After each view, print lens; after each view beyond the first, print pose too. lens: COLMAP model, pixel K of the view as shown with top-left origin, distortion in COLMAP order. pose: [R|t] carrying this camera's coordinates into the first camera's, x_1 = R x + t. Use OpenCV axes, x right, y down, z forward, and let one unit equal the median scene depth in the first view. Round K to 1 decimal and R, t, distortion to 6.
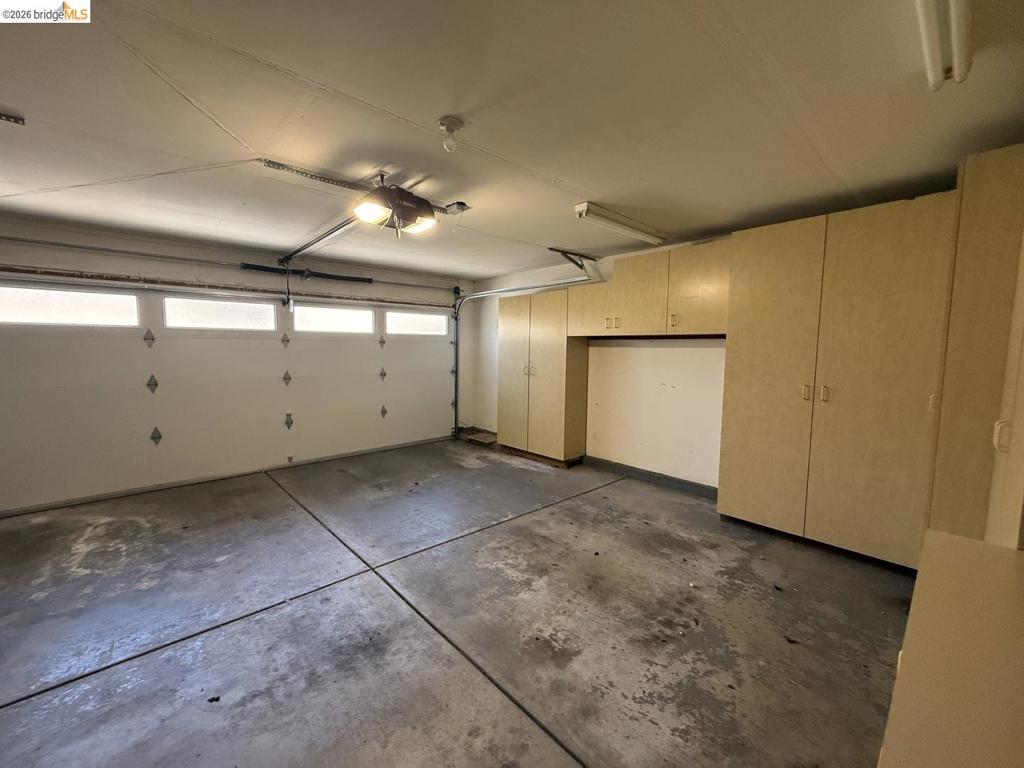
lens RADIAL K [[407.6, 0, 509.6], [0, 407.6, 383.7], [0, 0, 1]] dist [-0.000364, 0.000173]
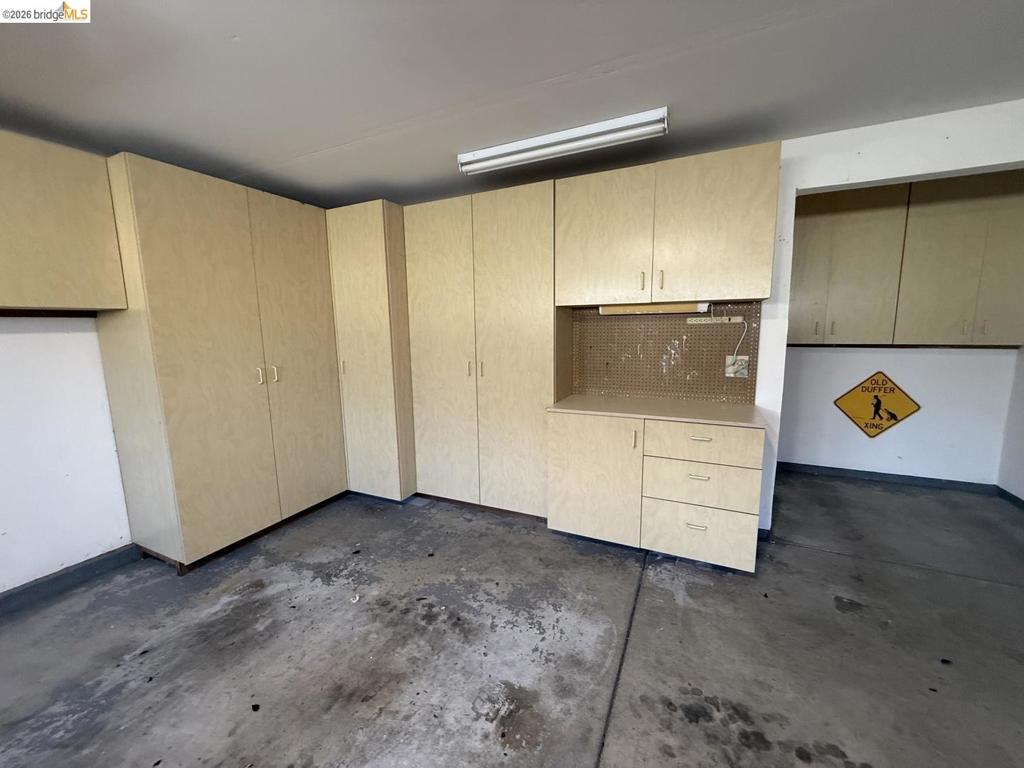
lens RADIAL K [[407.6, 0, 506.9], [0, 407.6, 384.6], [0, 0, 1]] dist [-0.000364, 0.000173]
pose [[-0.374311, -0.134042, 0.917564, -0.400604], [0.099796, 0.977928, 0.183571, -0.085352], [-0.921917, 0.160282, -0.352673, 0.900308]]
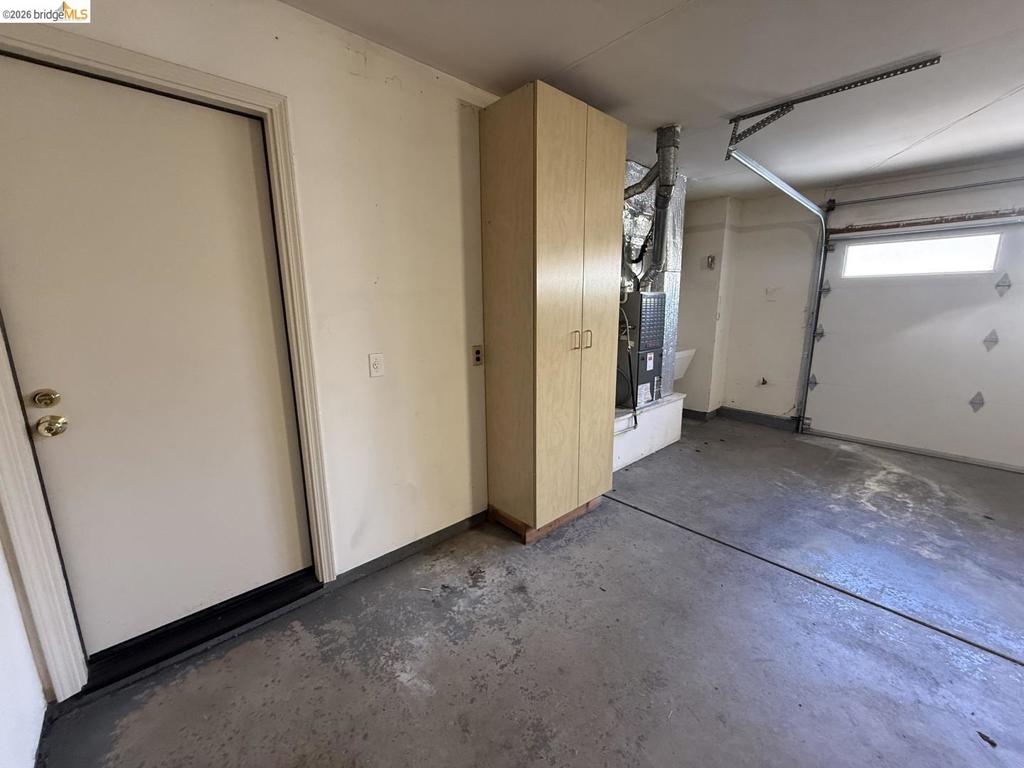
lens RADIAL K [[407.6, 0, 508.9], [0, 407.6, 384.2], [0, 0, 1]] dist [-0.000364, 0.000173]
pose [[-0.000546, 0.190090, -0.981766, -0.053837], [-0.085181, 0.978190, 0.189445, 0.022263], [0.996365, 0.083731, 0.015658, 0.006432]]
